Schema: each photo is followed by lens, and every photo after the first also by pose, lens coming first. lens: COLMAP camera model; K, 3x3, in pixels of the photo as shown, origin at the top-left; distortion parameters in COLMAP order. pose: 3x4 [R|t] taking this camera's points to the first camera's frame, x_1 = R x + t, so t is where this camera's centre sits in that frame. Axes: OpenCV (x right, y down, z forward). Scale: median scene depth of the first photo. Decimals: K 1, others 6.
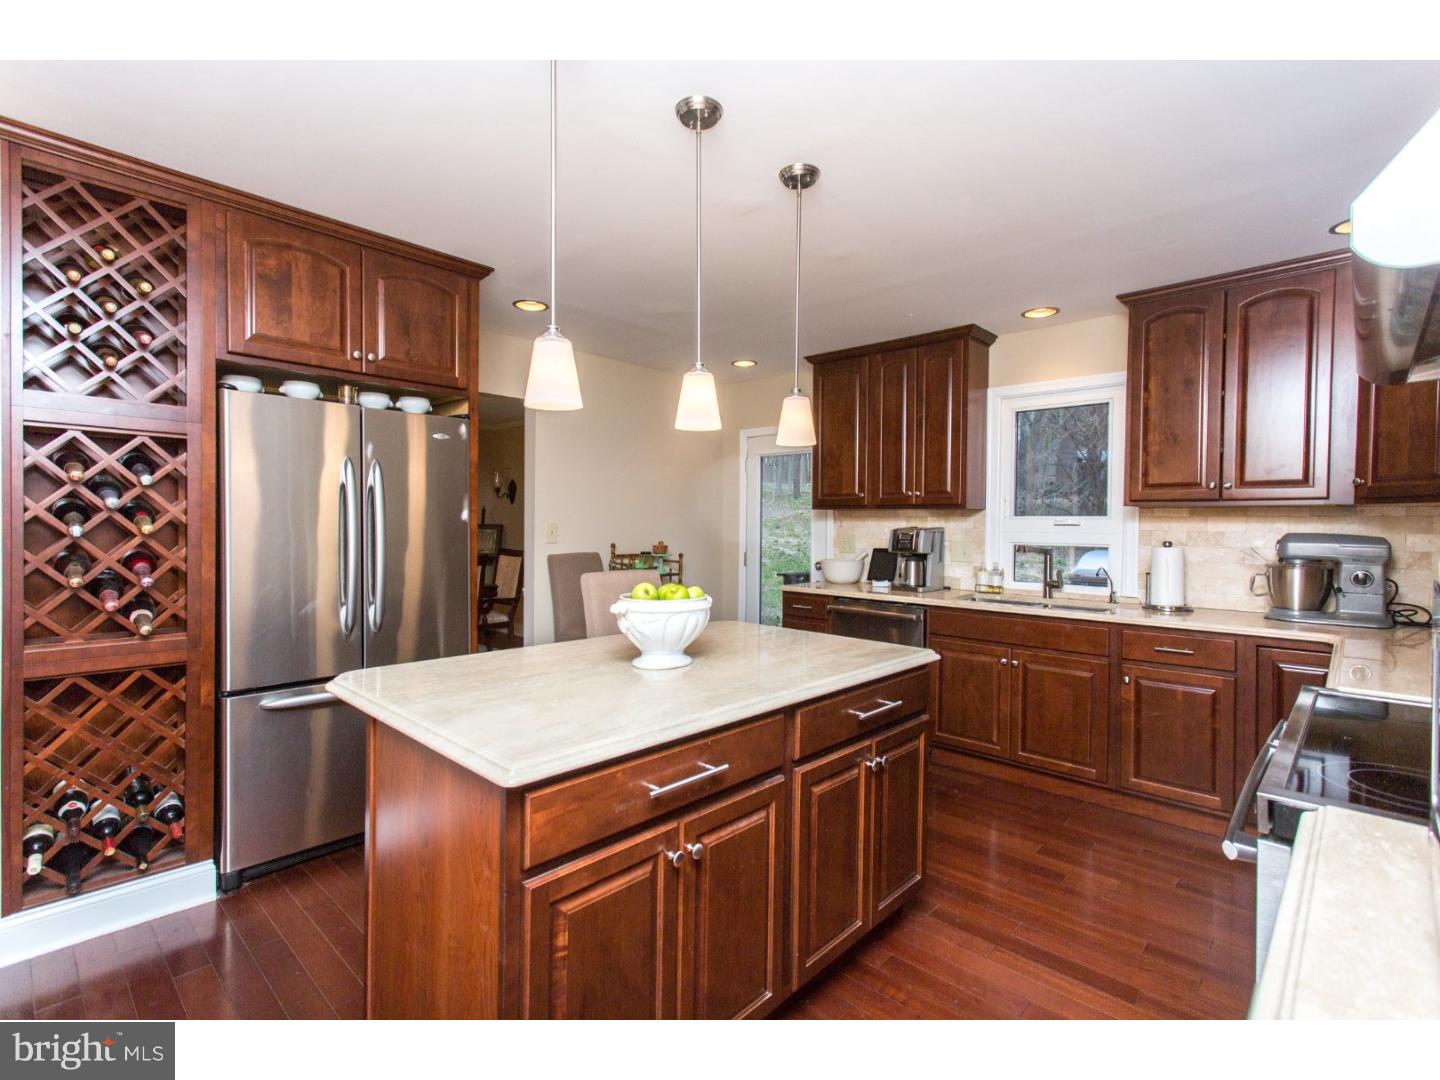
lens RADIAL K [[674.4, 0, 721.7], [0, 674.4, 536.5], [0, 0, 1]] dist [0.000781, 0.006600]
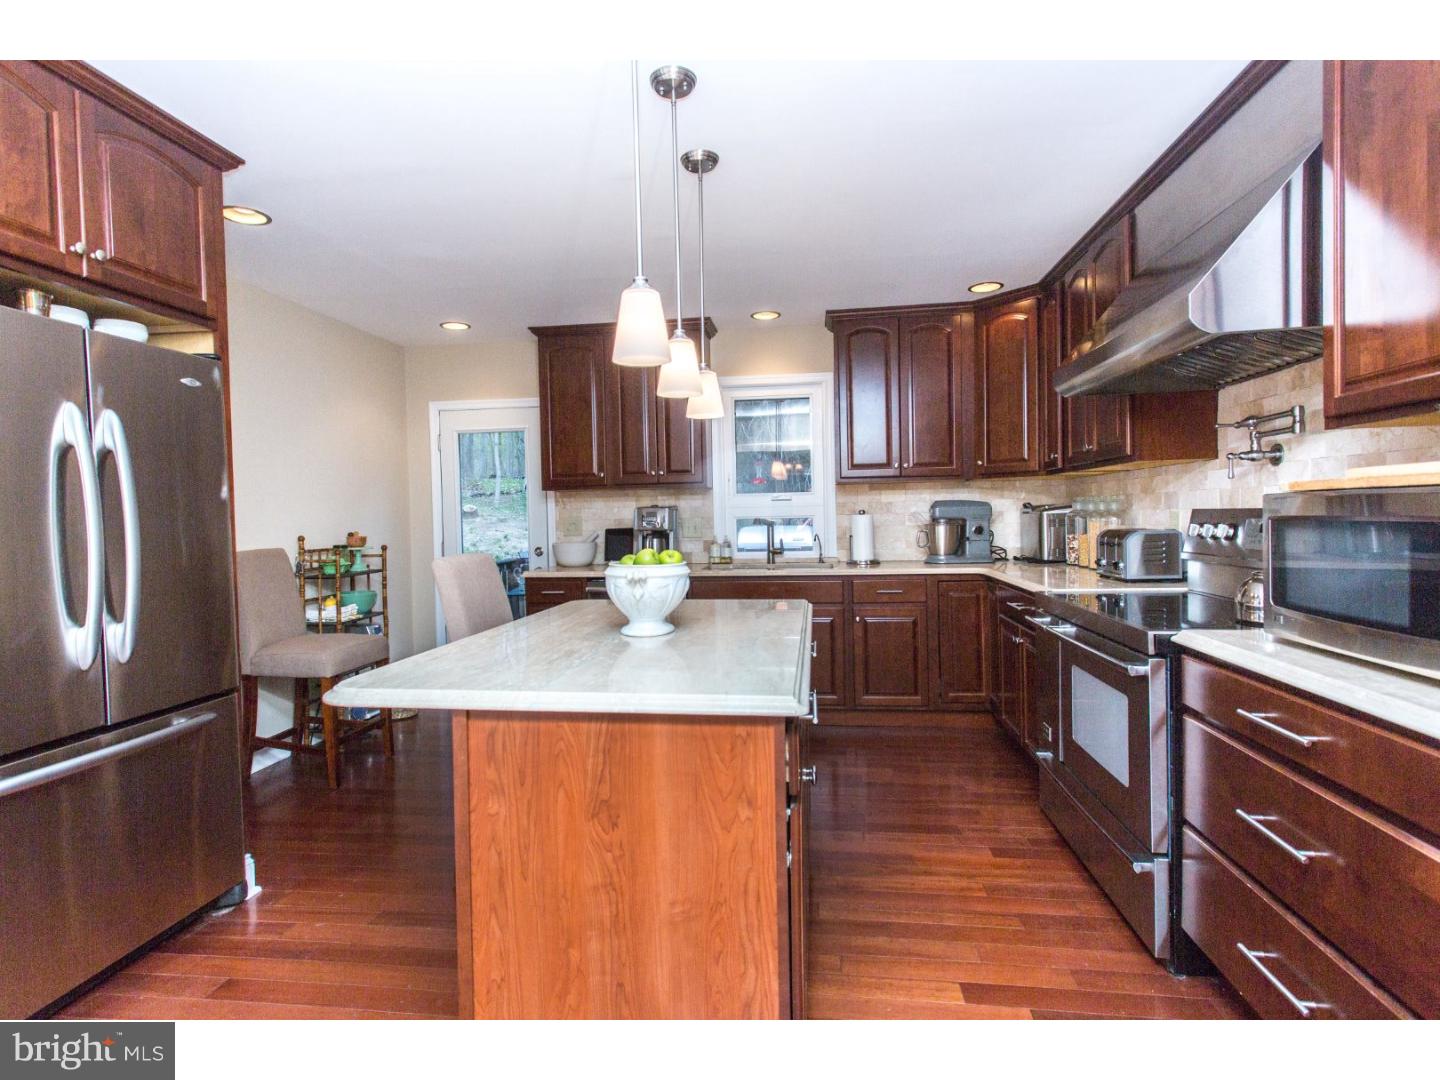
lens RADIAL K [[736.9, 0, 716.3], [0, 736.9, 538.4], [0, 0, 1]] dist [0.005543, 0.002446]
pose [[0.812614, -0.044590, 0.581093, -0.377799], [0.039951, 0.998985, 0.020789, 0.021297], [-0.581431, 0.006322, 0.813571, 0.033299]]
